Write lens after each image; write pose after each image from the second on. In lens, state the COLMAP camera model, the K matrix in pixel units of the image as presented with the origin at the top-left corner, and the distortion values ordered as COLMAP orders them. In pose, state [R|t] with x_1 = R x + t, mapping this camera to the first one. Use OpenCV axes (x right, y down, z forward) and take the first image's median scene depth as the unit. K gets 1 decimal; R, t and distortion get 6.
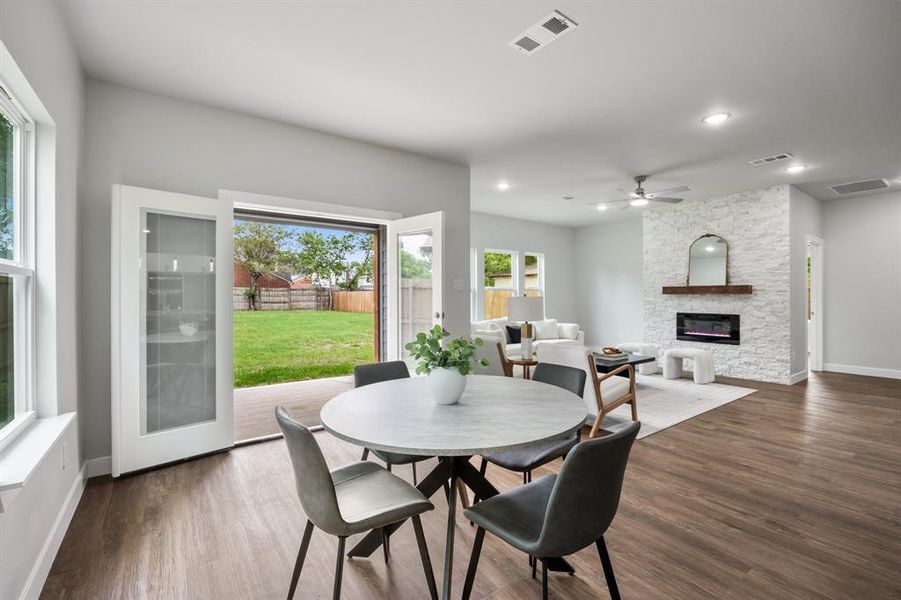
lens RADIAL K [[394.9, 0, 450.4], [0, 394.9, 302.3], [0, 0, 1]] dist [-0.016909, 0.001128]
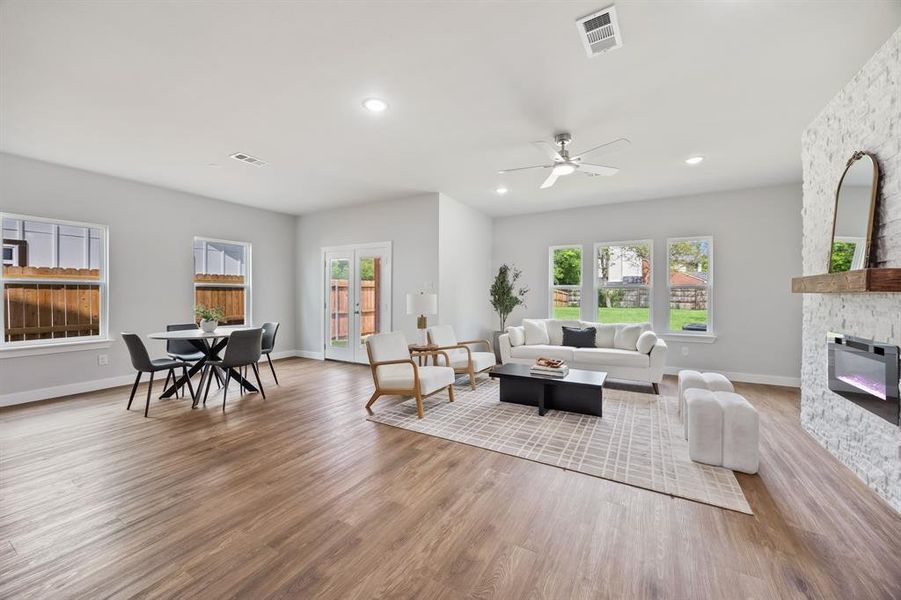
lens RADIAL K [[342.5, 0, 455.4], [0, 342.5, 293.4], [0, 0, 1]] dist [-0.005107, 0.001183]
pose [[0.415076, -0.004319, -0.909776, 0.848598], [-0.015408, 0.999812, -0.011776, -0.008895], [0.909656, 0.018906, 0.414931, 0.459607]]
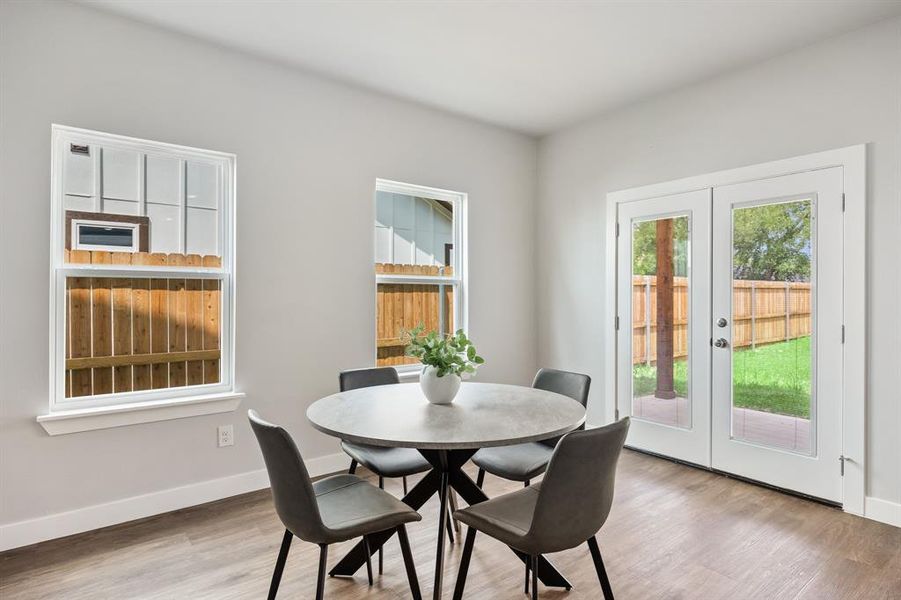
lens RADIAL K [[478.2, 0, 465.0], [0, 478.2, 296.2], [0, 0, 1]] dist [0.004239, 0.001071]
pose [[0.048407, -0.007548, -0.998799, 0.360142], [-0.018181, 0.999799, -0.008436, -0.005579], [0.998662, 0.018567, 0.048260, 0.292886]]
